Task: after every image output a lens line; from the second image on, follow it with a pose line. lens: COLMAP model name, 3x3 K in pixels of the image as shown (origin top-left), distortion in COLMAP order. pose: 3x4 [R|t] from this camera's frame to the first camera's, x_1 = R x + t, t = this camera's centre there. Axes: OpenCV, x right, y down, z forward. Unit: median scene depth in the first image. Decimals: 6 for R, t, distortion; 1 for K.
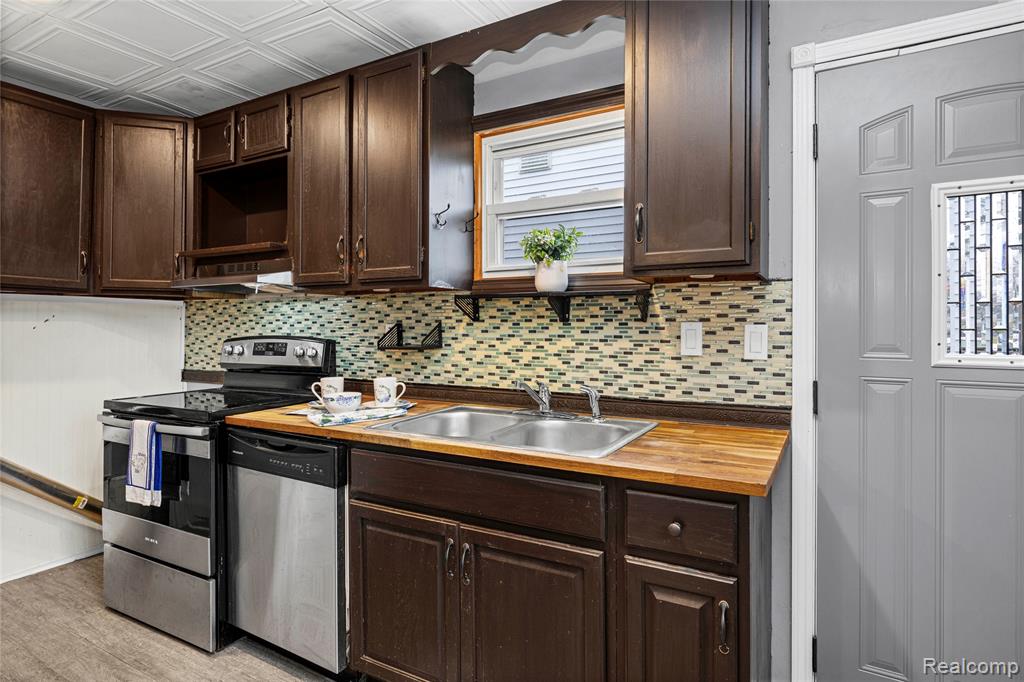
lens RADIAL K [[561.5, 0, 507.9], [0, 561.5, 318.3], [0, 0, 1]] dist [-0.000194, 0.001945]
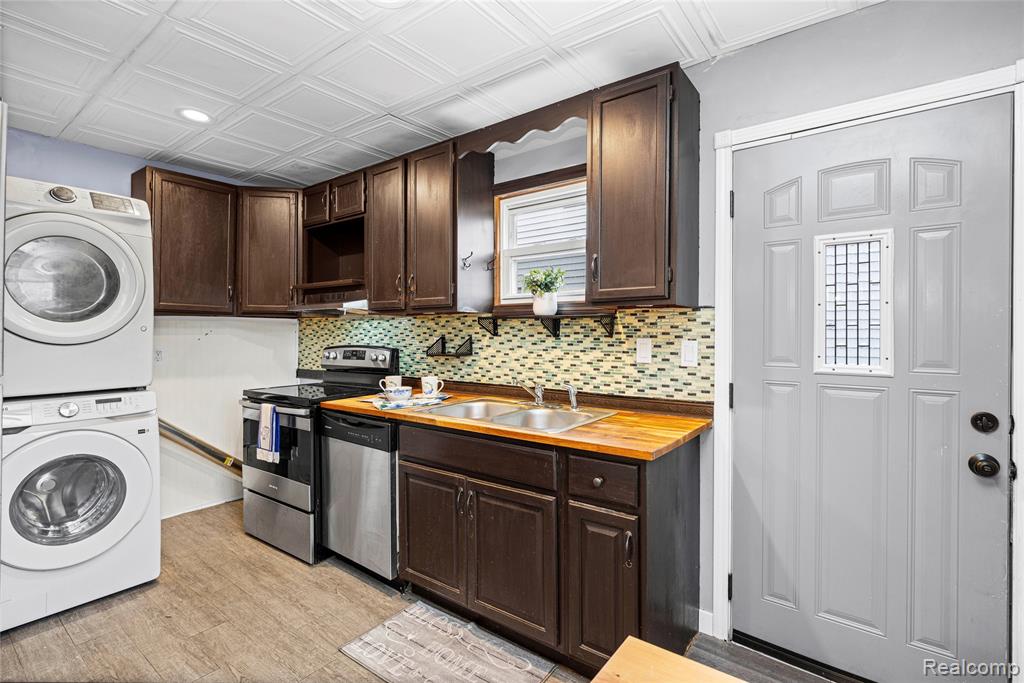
lens RADIAL K [[486.3, 0, 506.5], [0, 486.3, 326.5], [0, 0, 1]] dist [0.007587, -0.004023]
pose [[0.991273, -0.002075, -0.131808, 0.135985], [0.002339, 0.999996, 0.001848, -0.021250], [0.131803, -0.002141, 0.991274, -0.176965]]
